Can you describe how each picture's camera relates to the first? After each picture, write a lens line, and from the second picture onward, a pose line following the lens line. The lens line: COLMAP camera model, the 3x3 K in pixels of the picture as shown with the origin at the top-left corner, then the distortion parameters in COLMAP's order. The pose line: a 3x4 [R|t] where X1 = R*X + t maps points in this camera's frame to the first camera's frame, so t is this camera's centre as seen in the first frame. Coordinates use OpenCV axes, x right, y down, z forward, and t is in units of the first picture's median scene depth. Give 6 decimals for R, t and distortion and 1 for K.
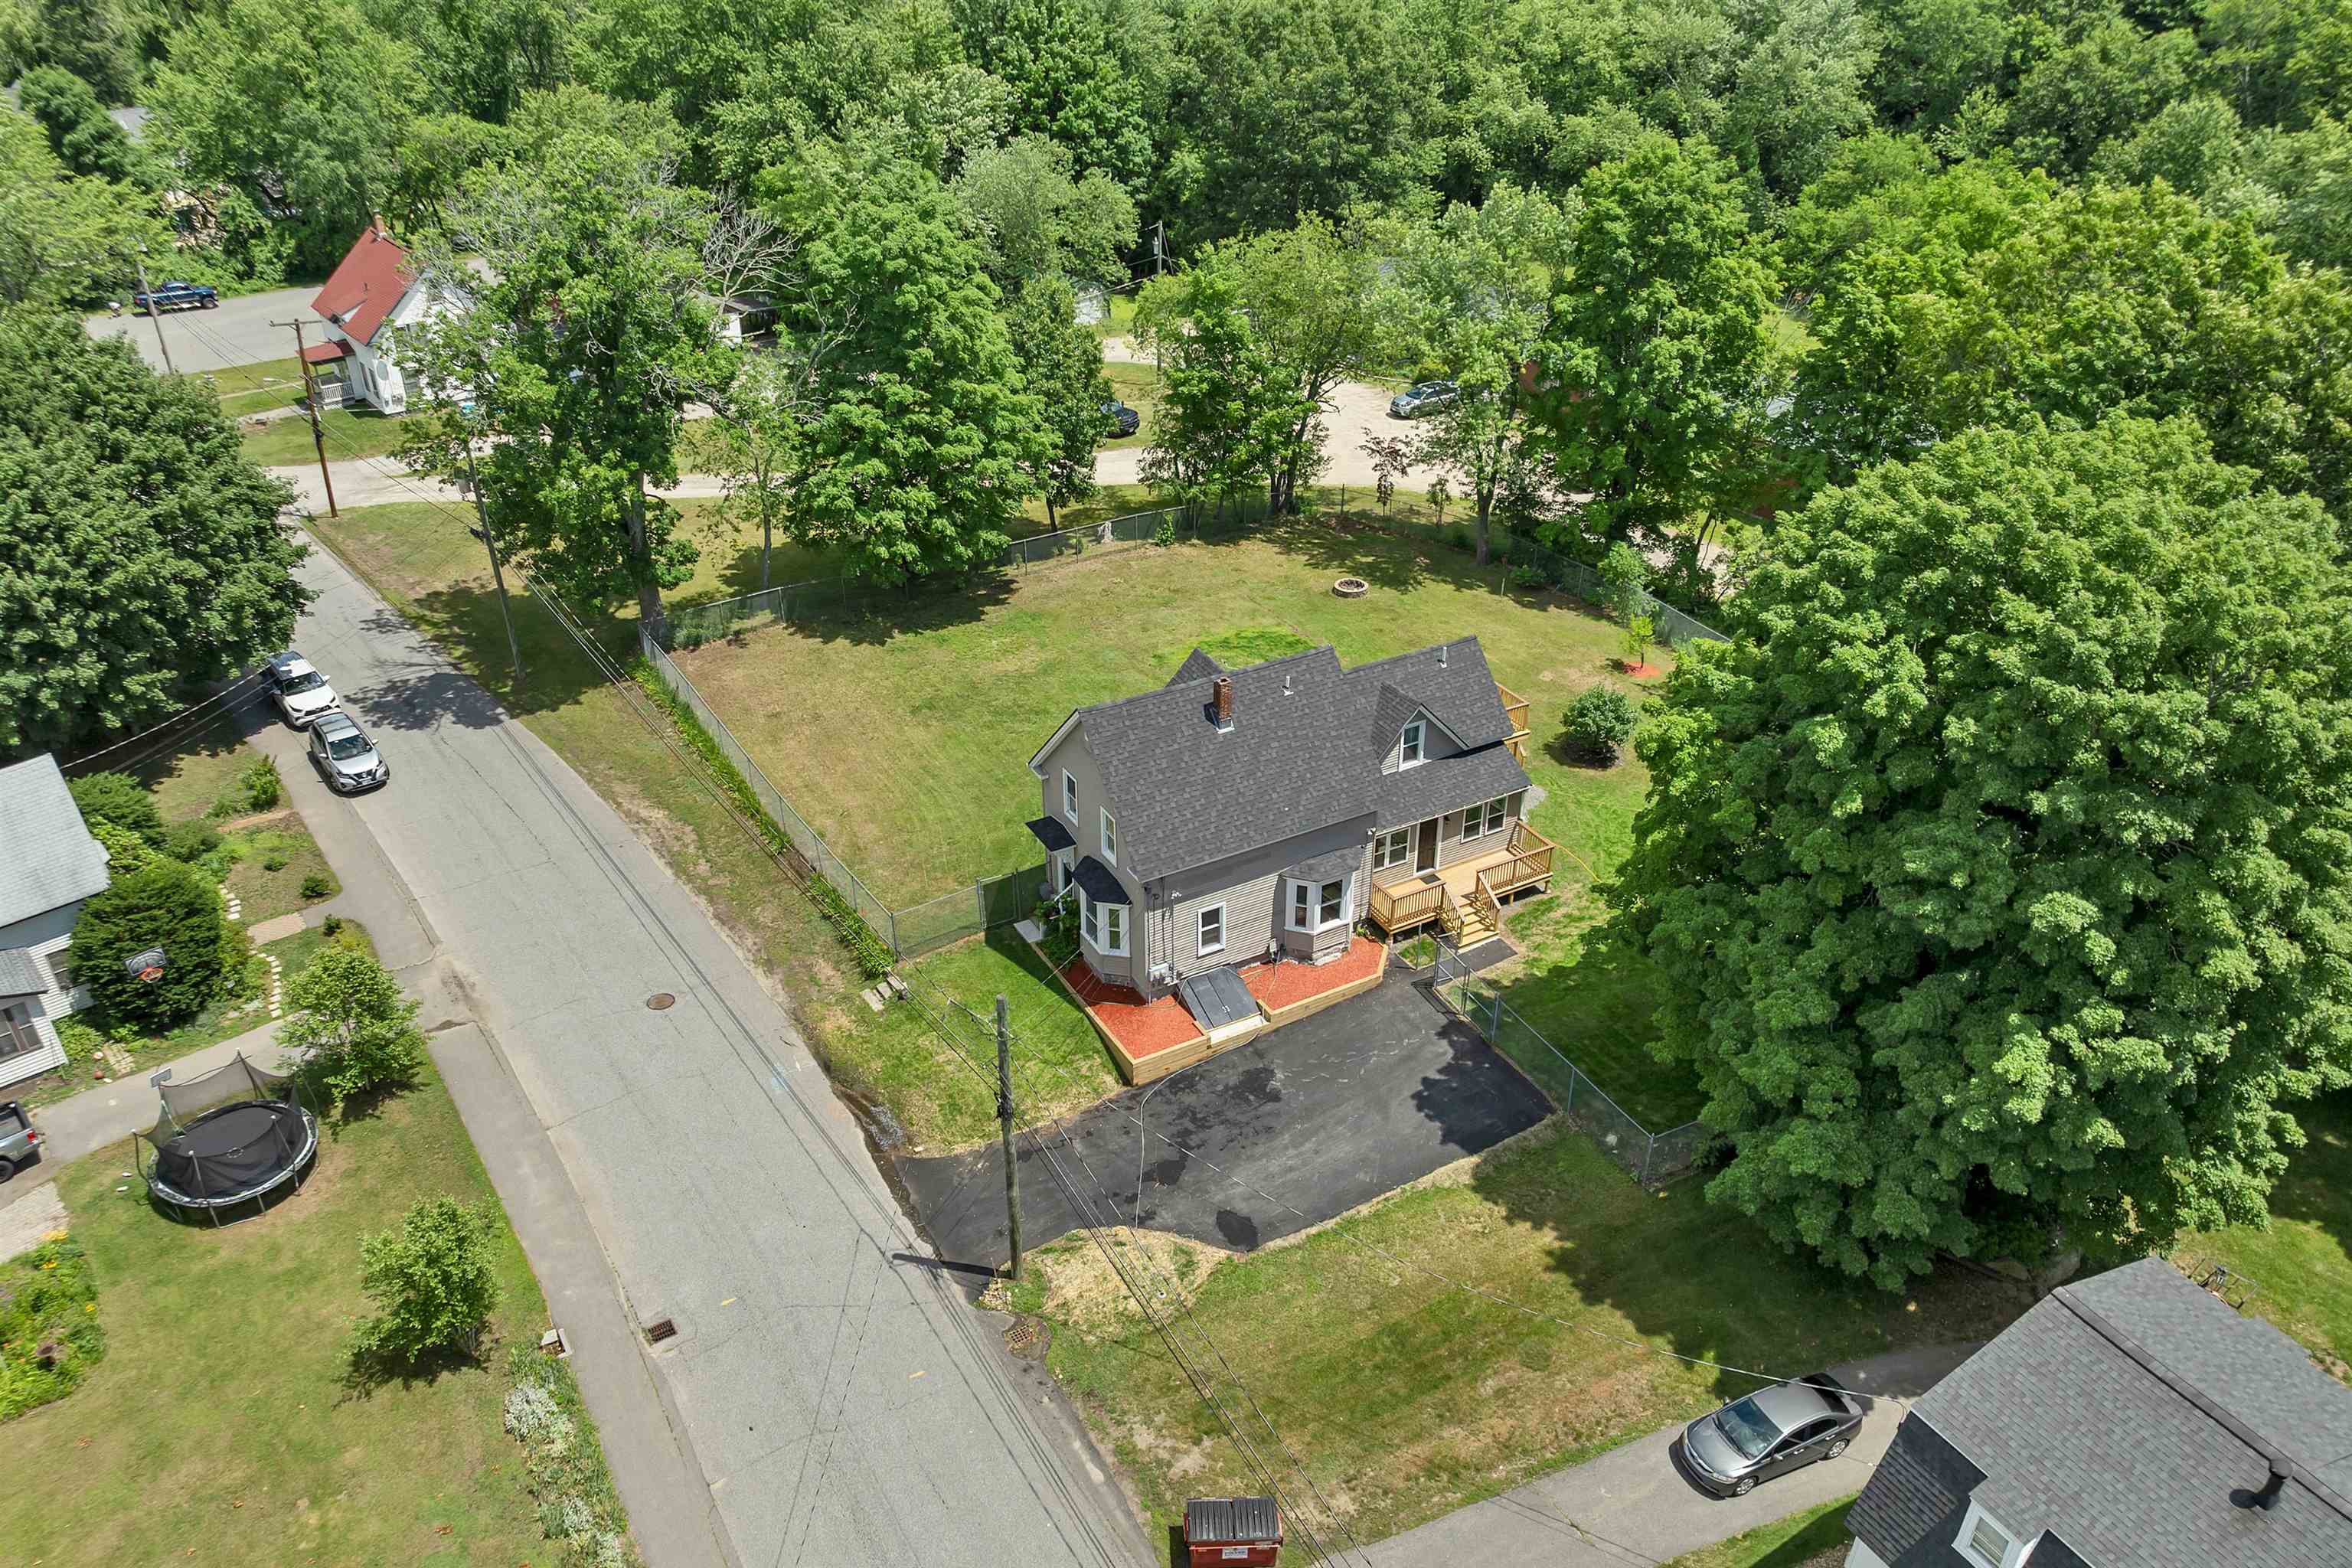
lens RADIAL K [[1689.1, 0, 1160.7], [0, 1689.1, 792.4], [0, 0, 1]] dist [-0.048354, 0.018211]
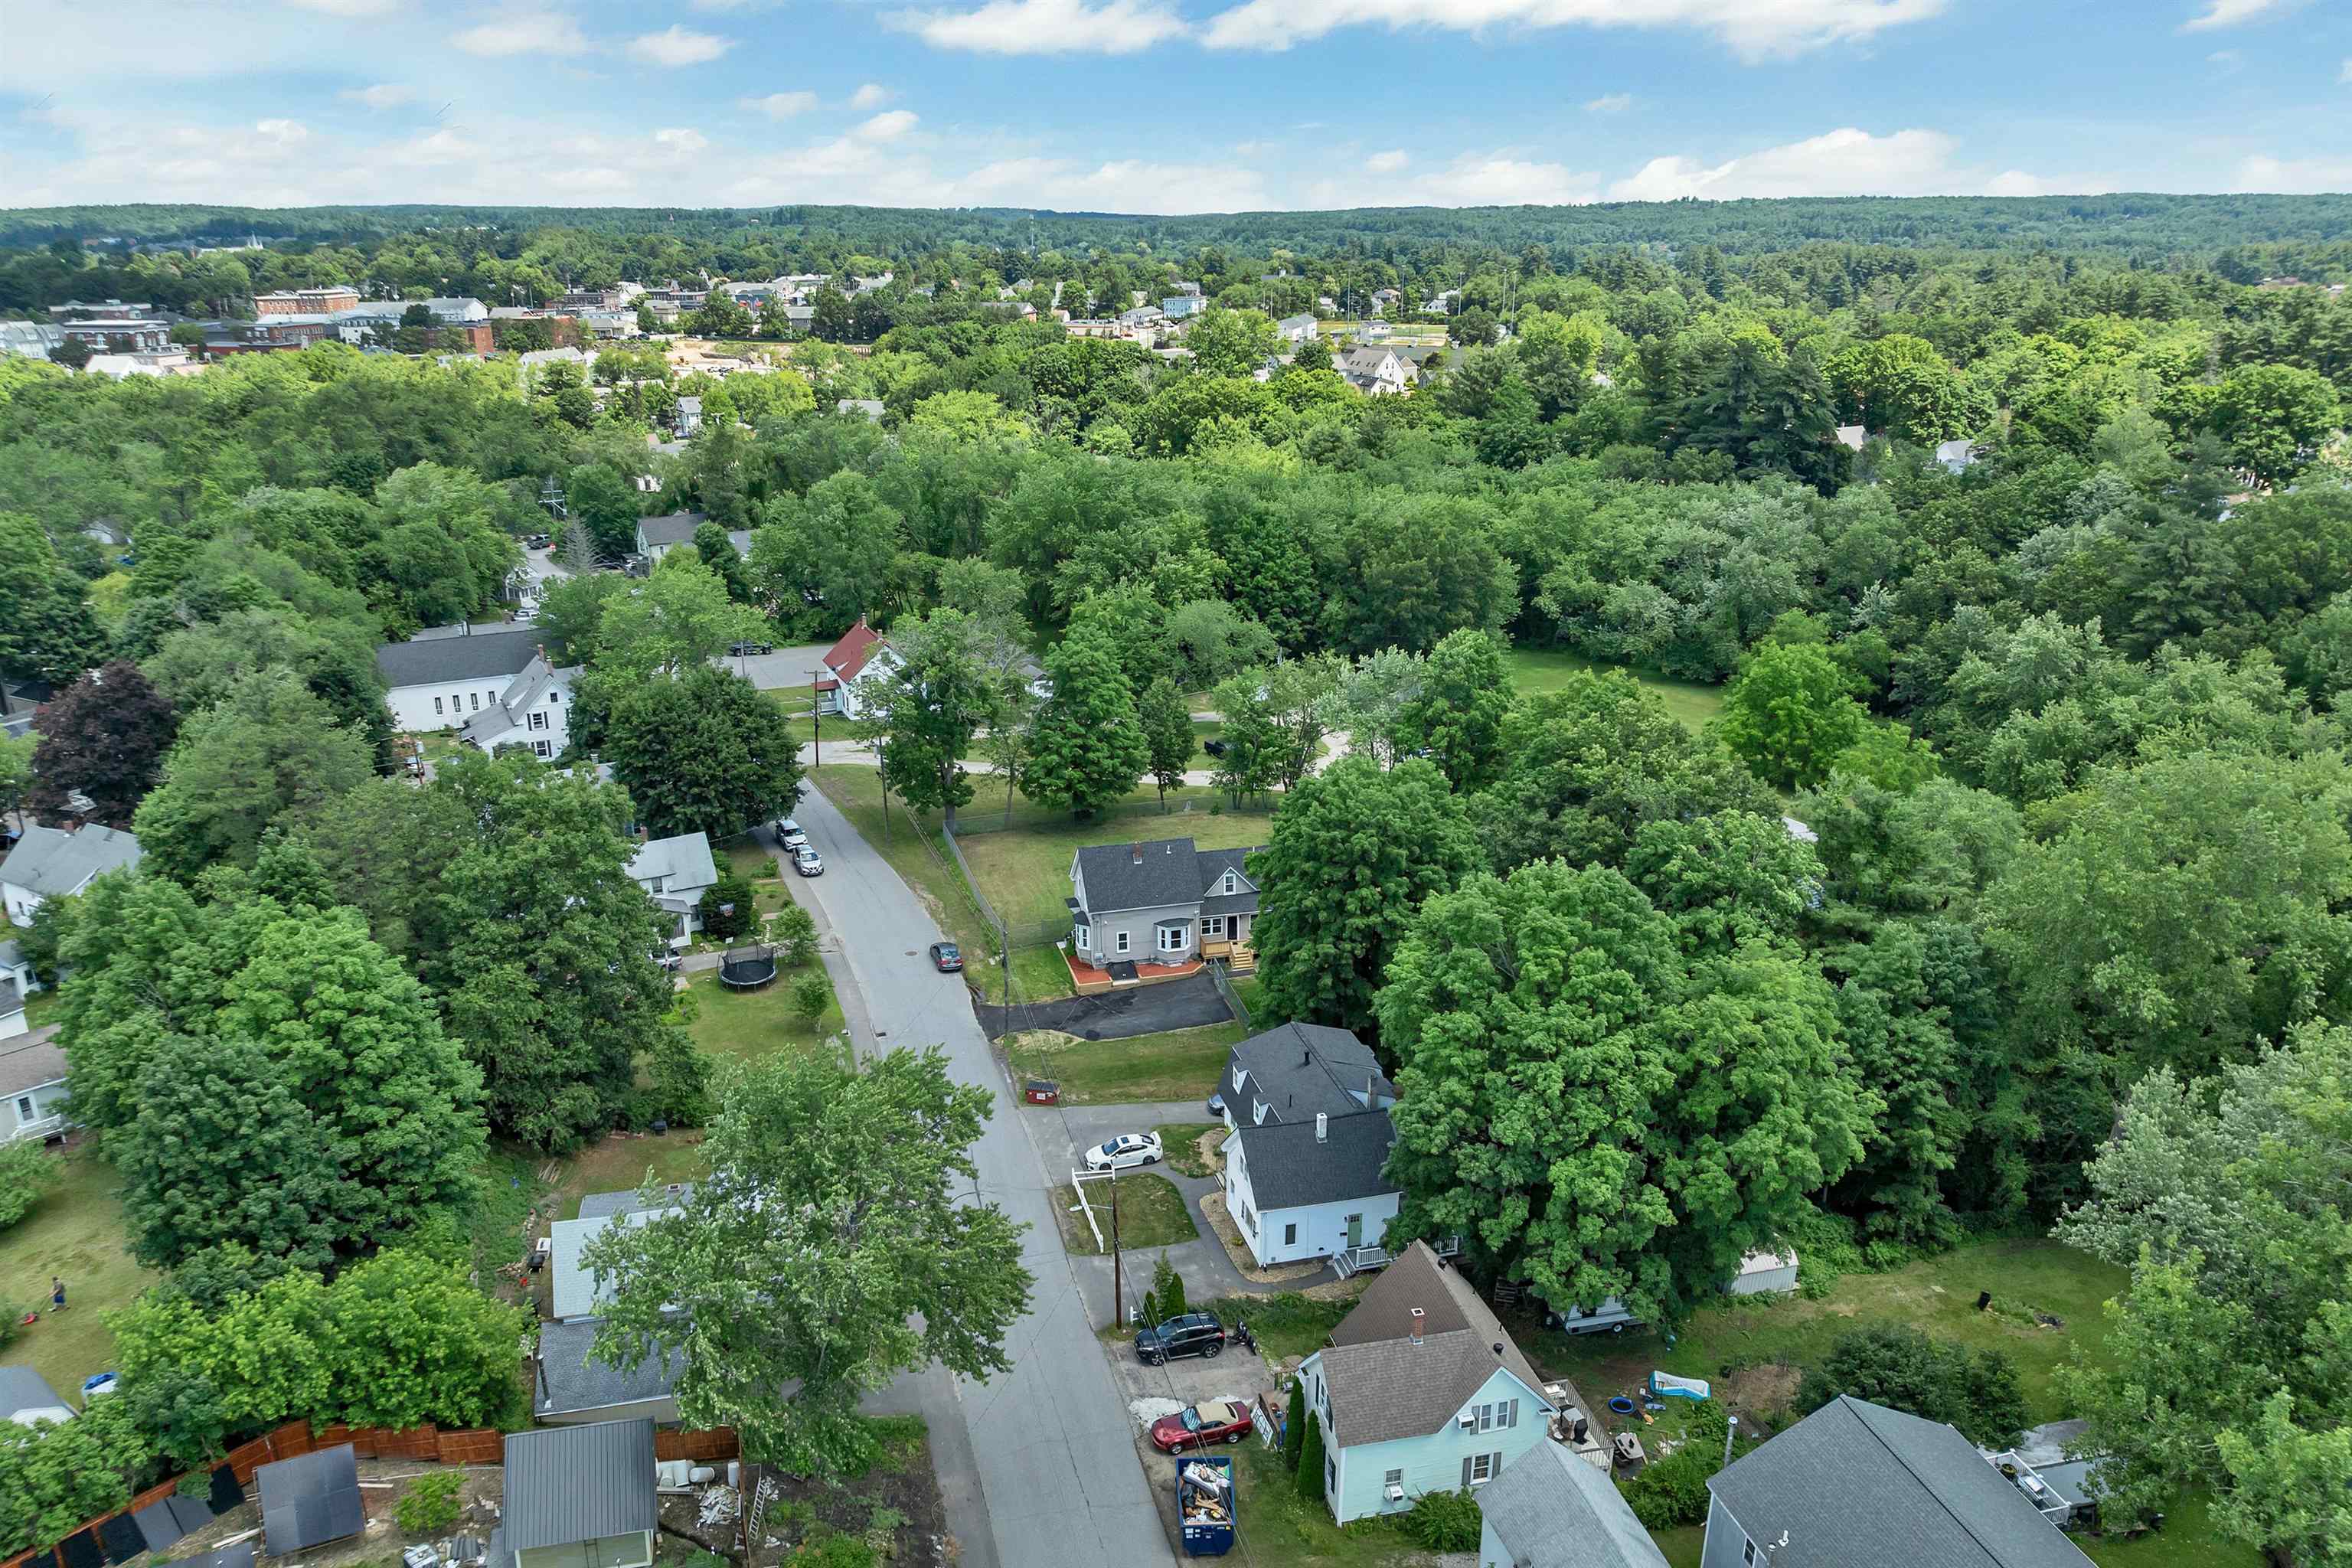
lens RADIAL K [[1689.1, 0, 1180.5], [0, 1689.1, 783.9], [0, 0, 1]] dist [-0.048354, 0.018211]
pose [[0.968786, 0.080855, -0.234341, 0.486051], [-0.129048, 0.971618, -0.198254, 0.242275], [0.211660, 0.222307, 0.951725, -0.999931]]
